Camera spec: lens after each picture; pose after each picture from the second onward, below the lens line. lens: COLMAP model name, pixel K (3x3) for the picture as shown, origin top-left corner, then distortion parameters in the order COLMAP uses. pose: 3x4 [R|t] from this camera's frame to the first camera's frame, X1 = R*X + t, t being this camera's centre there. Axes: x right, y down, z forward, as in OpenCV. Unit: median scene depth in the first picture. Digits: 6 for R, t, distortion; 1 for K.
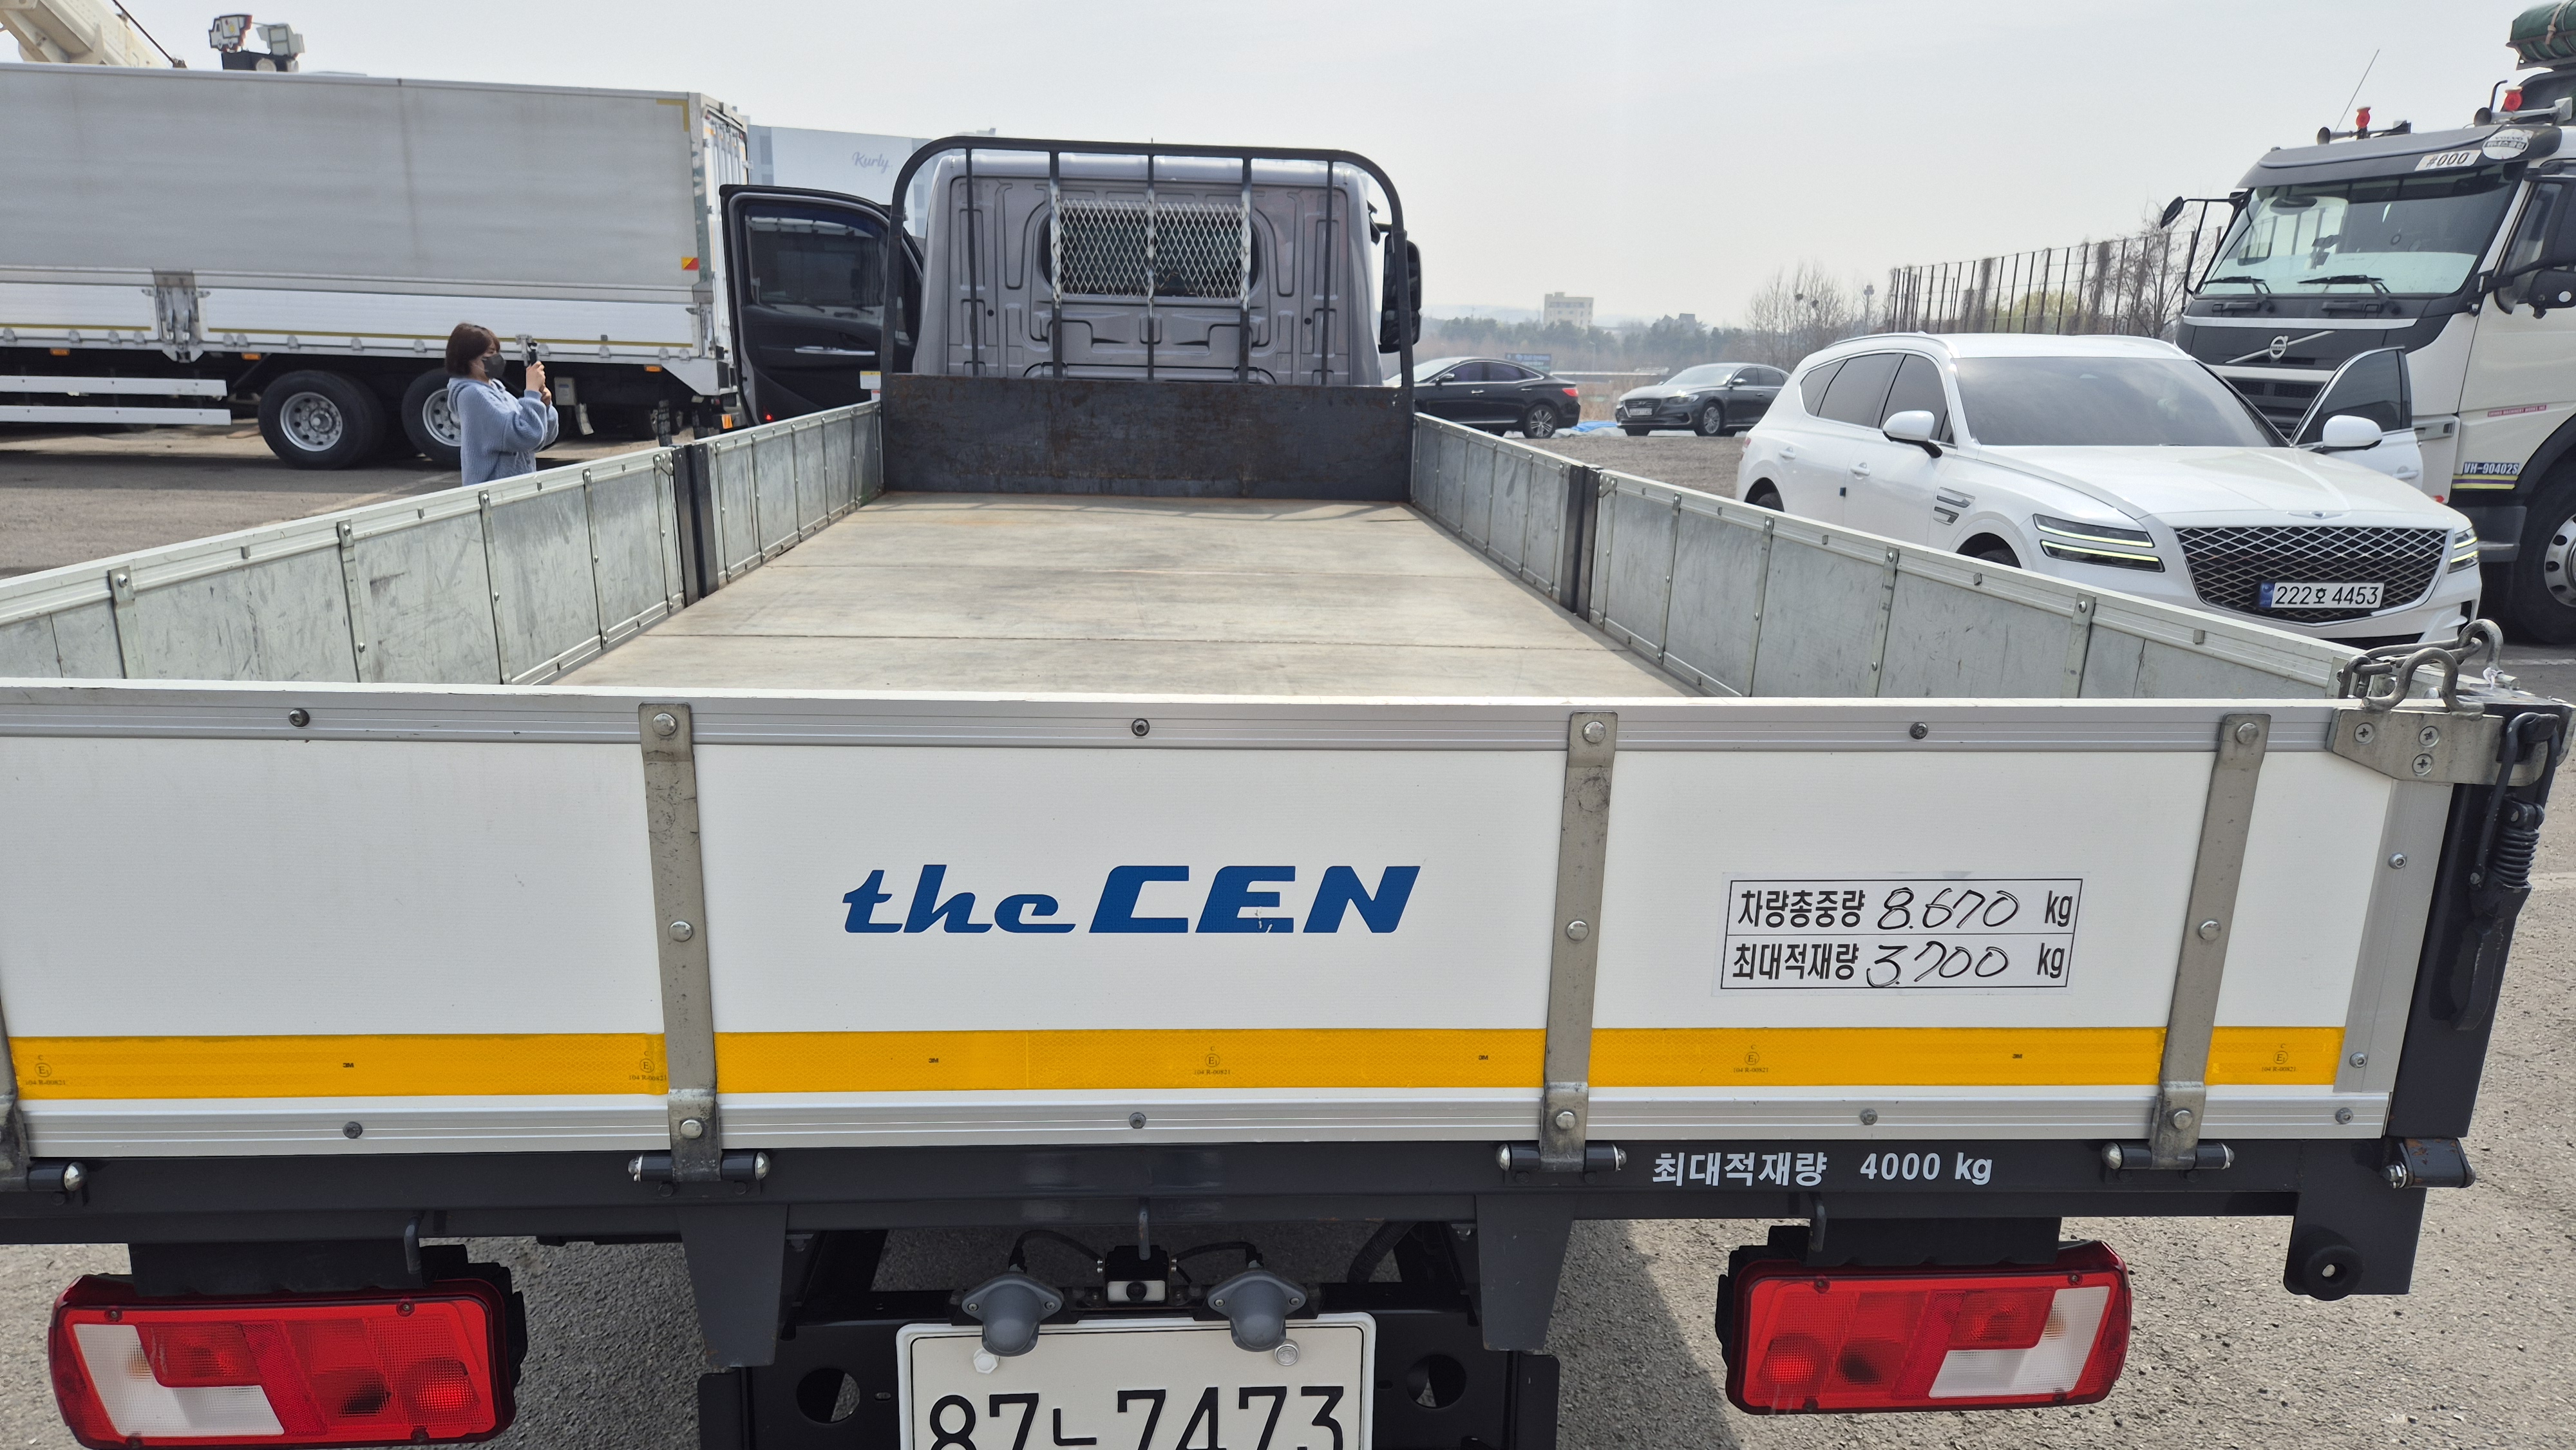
lens RADIAL K [[1742.1, 0, 1331.1], [0, 1742.1, 758.3], [0, 0, 1]] dist [0.057032, -0.037924]
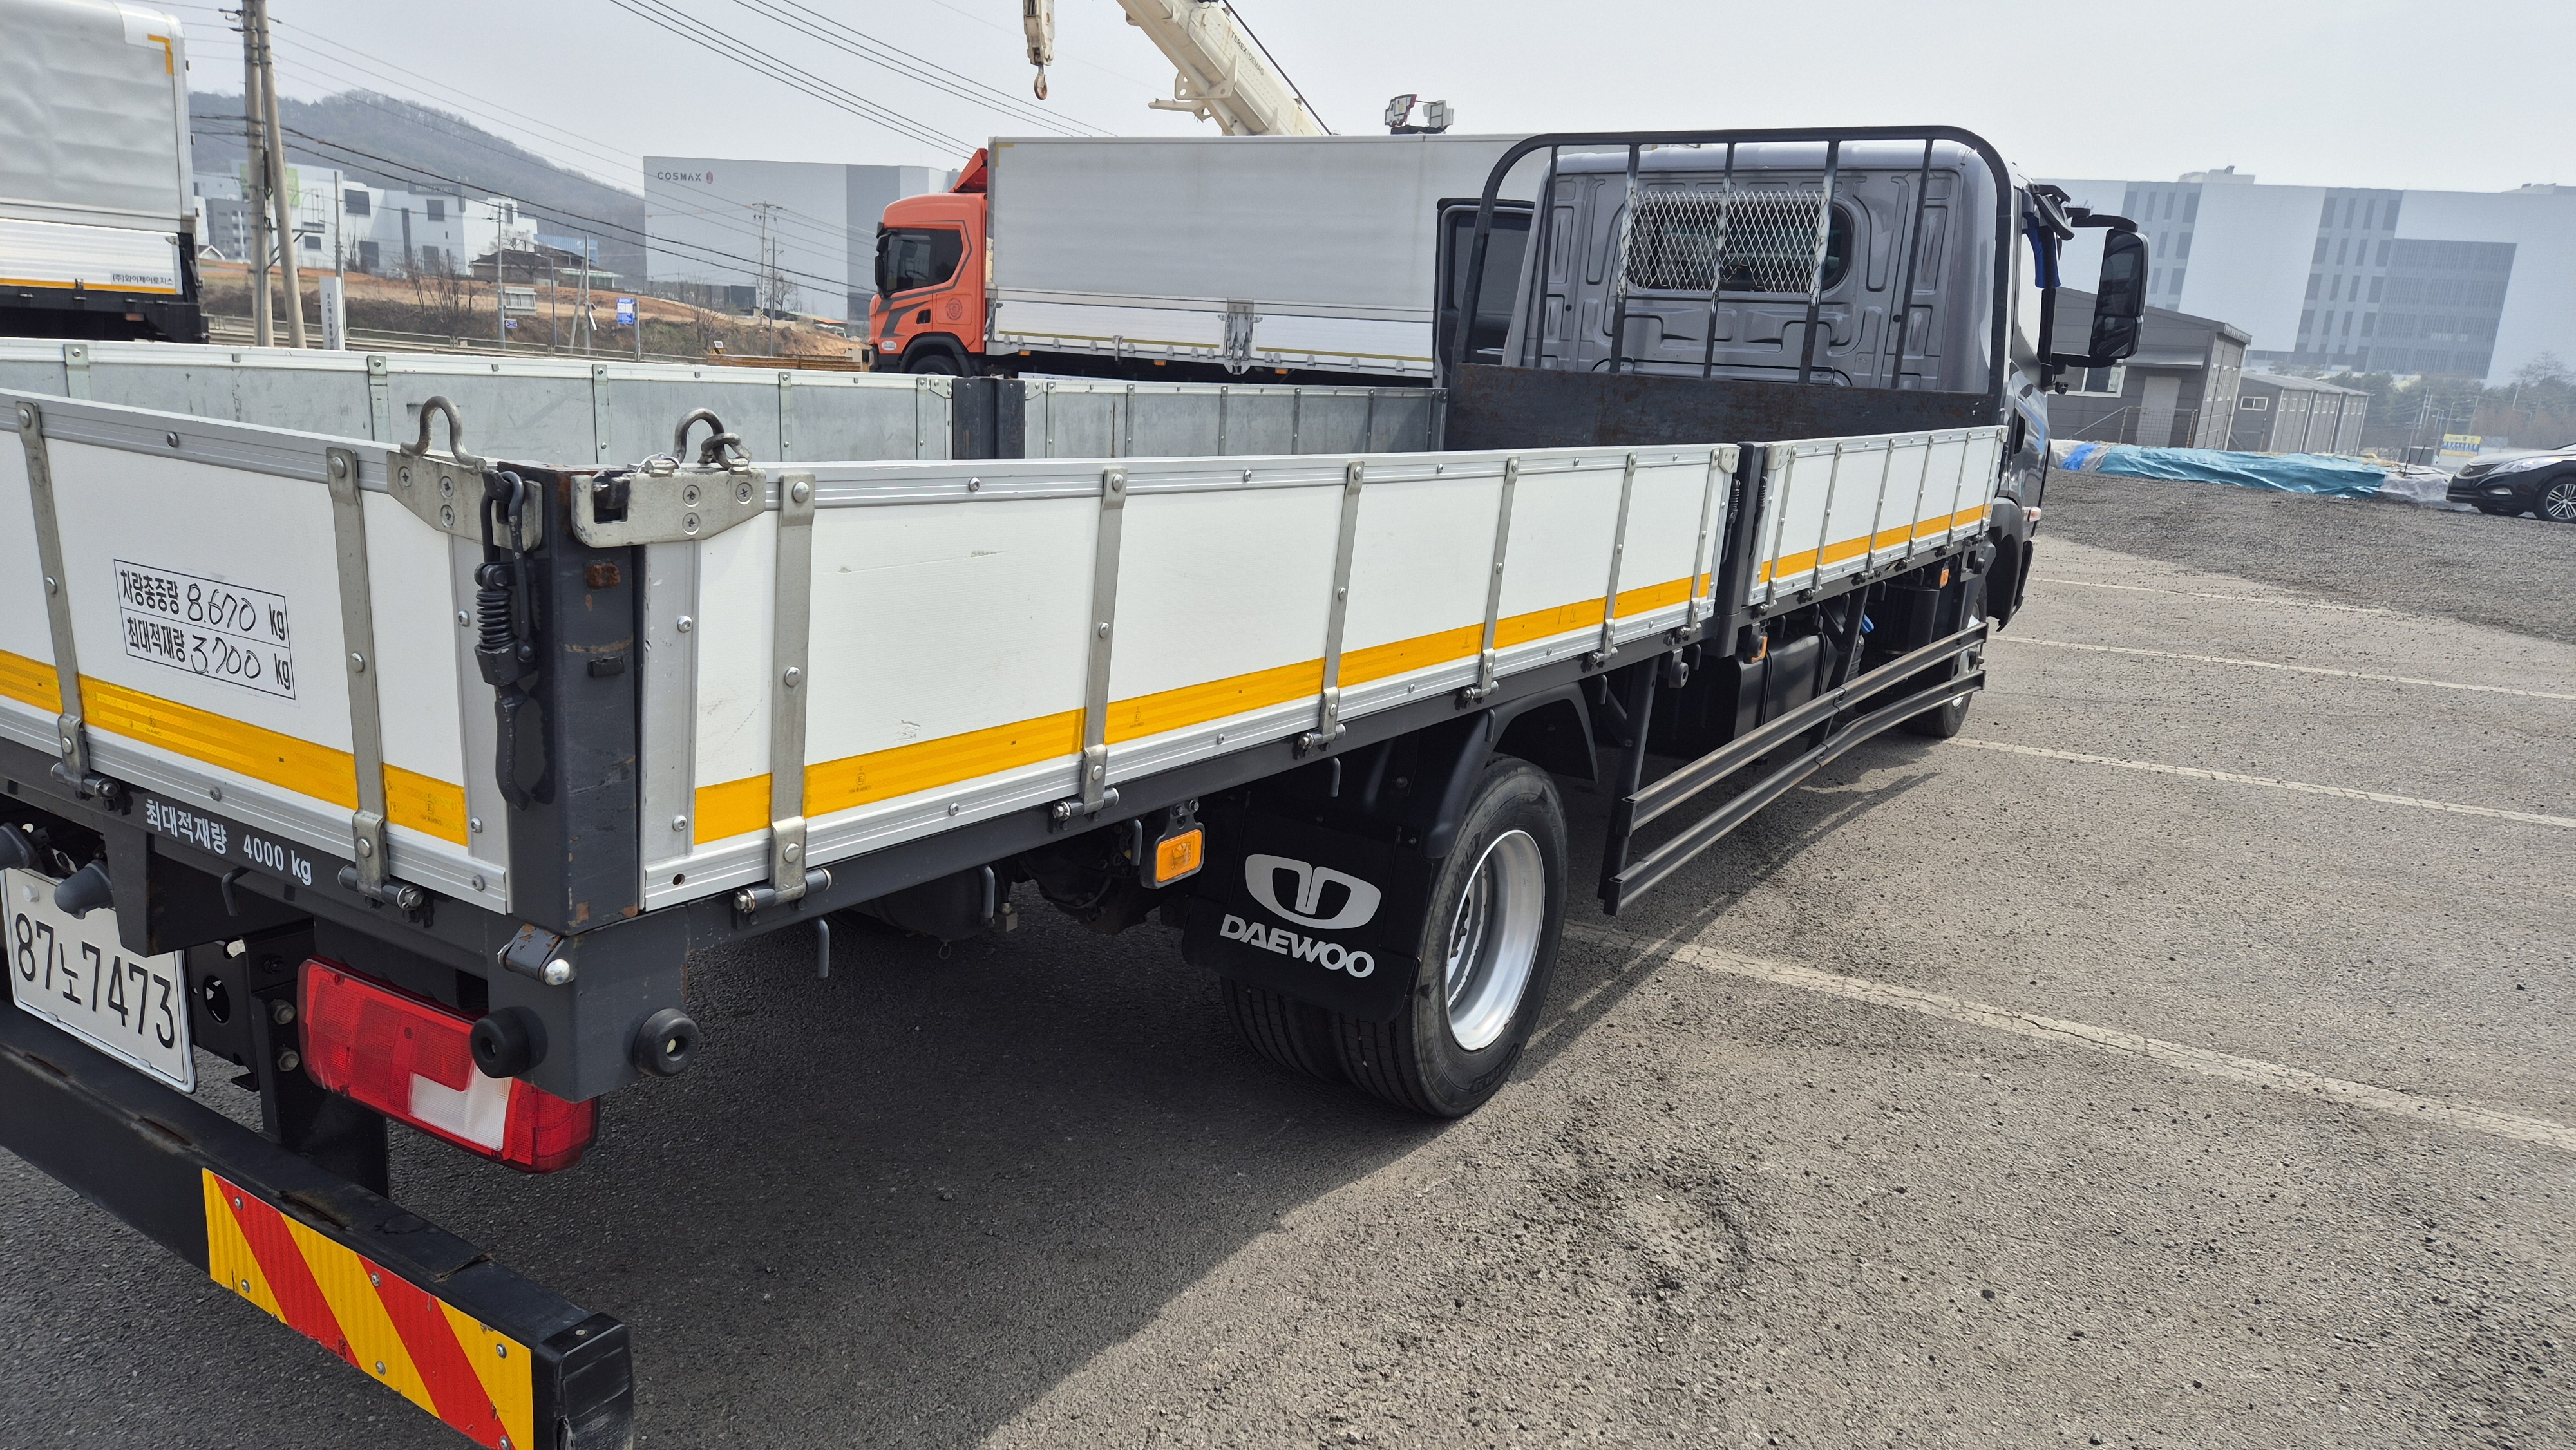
lens RADIAL K [[1742.1, 0, 1207.0], [0, 1742.1, 752.3], [0, 0, 1]] dist [0.057032, -0.037924]
pose [[0.794126, 0.163048, -0.585473, 0.273887], [-0.179577, 0.983278, 0.030257, 0.004967], [0.580617, 0.081110, 0.810127, 0.080752]]
